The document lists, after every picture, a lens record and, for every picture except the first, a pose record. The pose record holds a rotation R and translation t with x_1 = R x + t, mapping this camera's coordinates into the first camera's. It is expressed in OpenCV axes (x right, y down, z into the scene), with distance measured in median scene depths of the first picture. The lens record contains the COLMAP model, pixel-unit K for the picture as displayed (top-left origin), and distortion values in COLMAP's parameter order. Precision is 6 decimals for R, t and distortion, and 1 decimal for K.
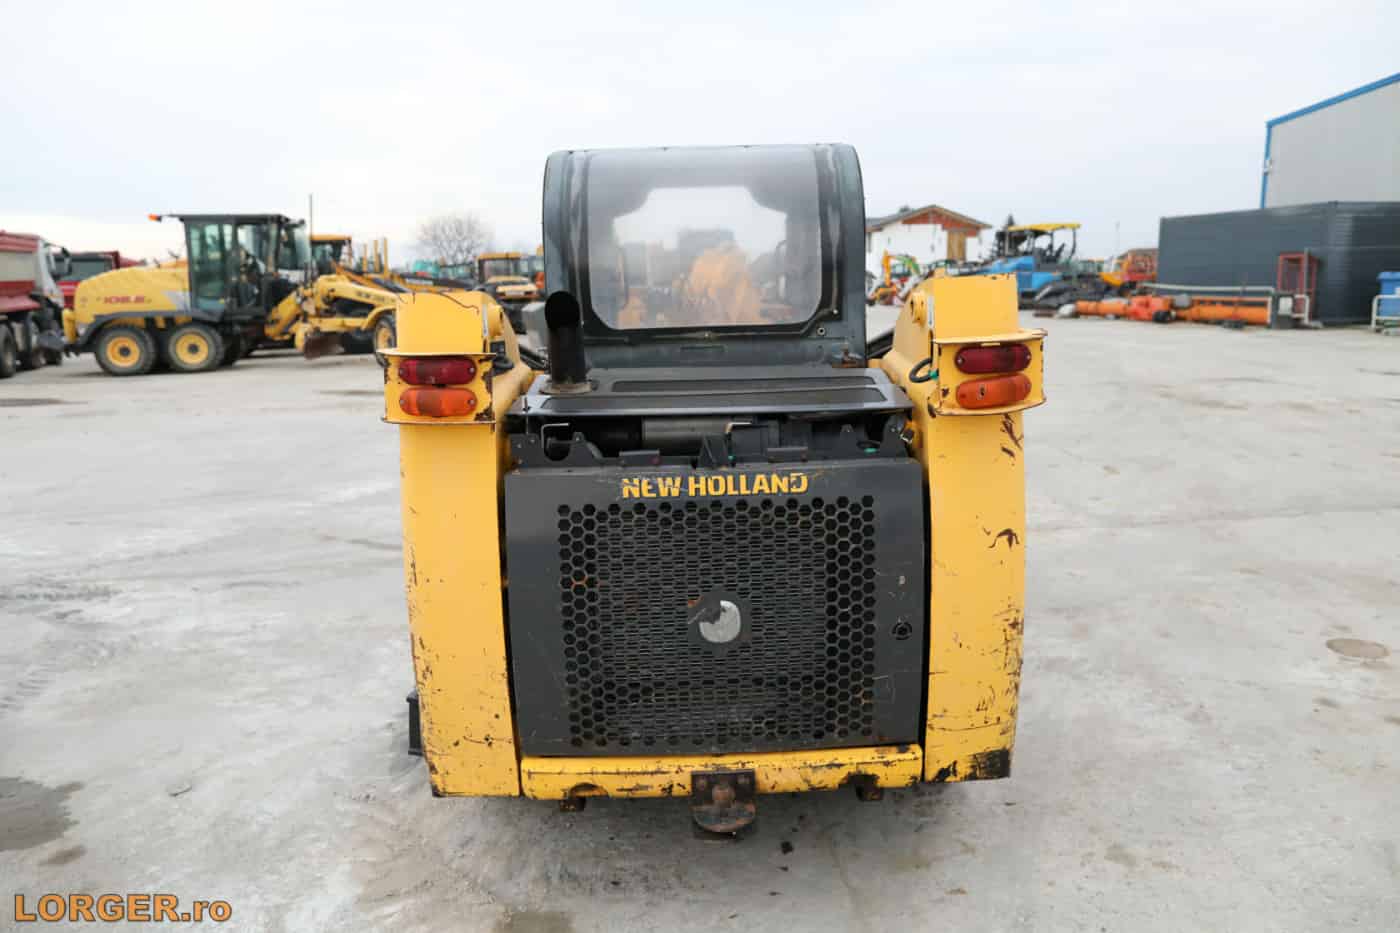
lens RADIAL K [[948.3, 0, 702.6], [0, 948.3, 465.9], [0, 0, 1]] dist [-0.027721, 0.017426]
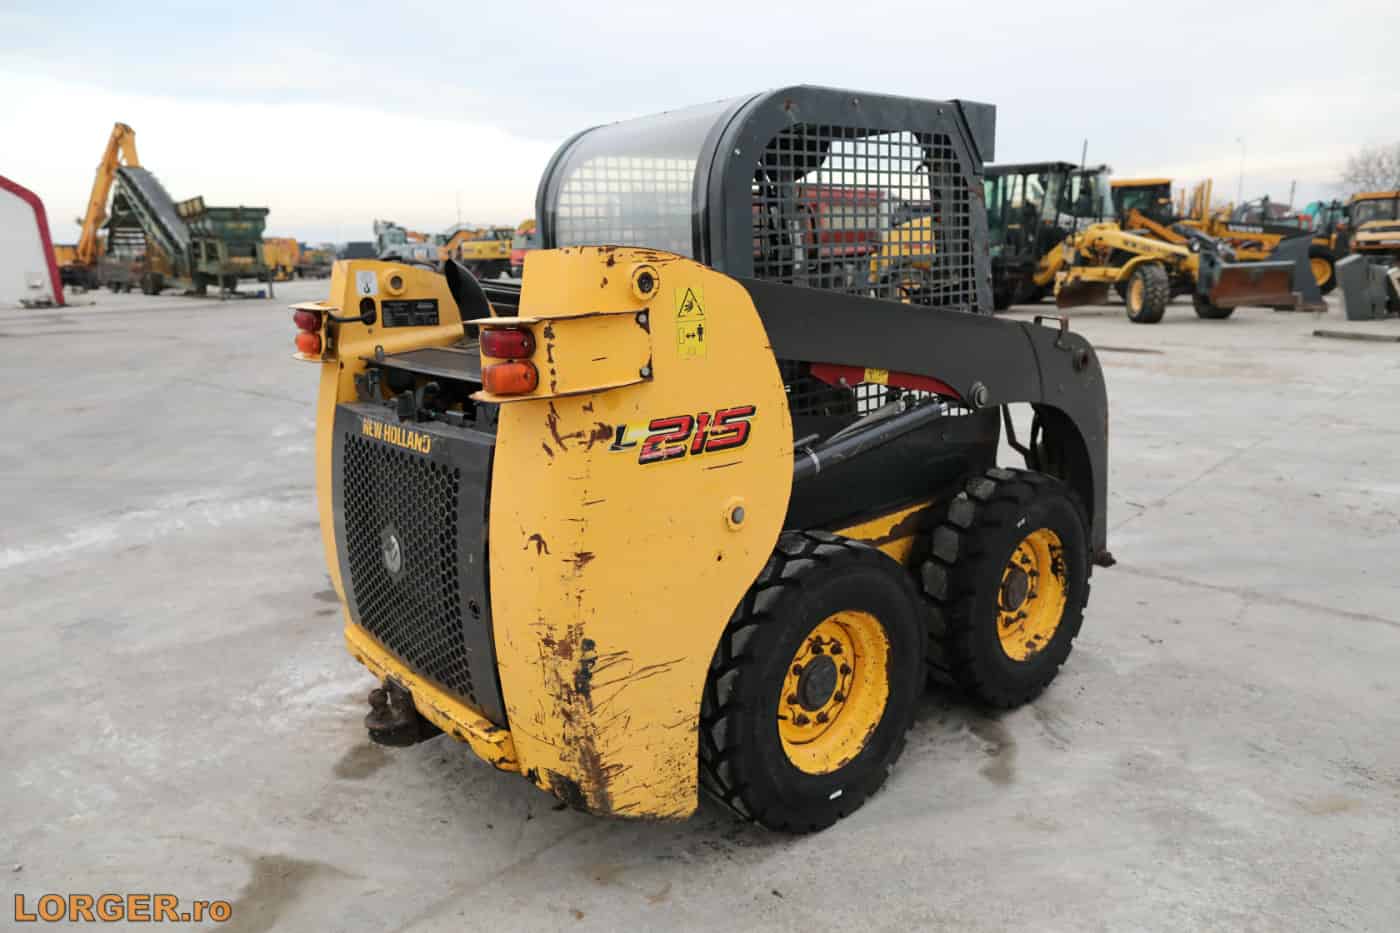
lens RADIAL K [[948.3, 0, 696.6], [0, 948.3, 470.7], [0, 0, 1]] dist [-0.027721, 0.017426]
pose [[0.639774, 0.181776, -0.746758, 0.281856], [-0.136395, 0.983059, 0.122442, -0.032180], [0.756364, 0.023518, 0.653728, 0.136311]]
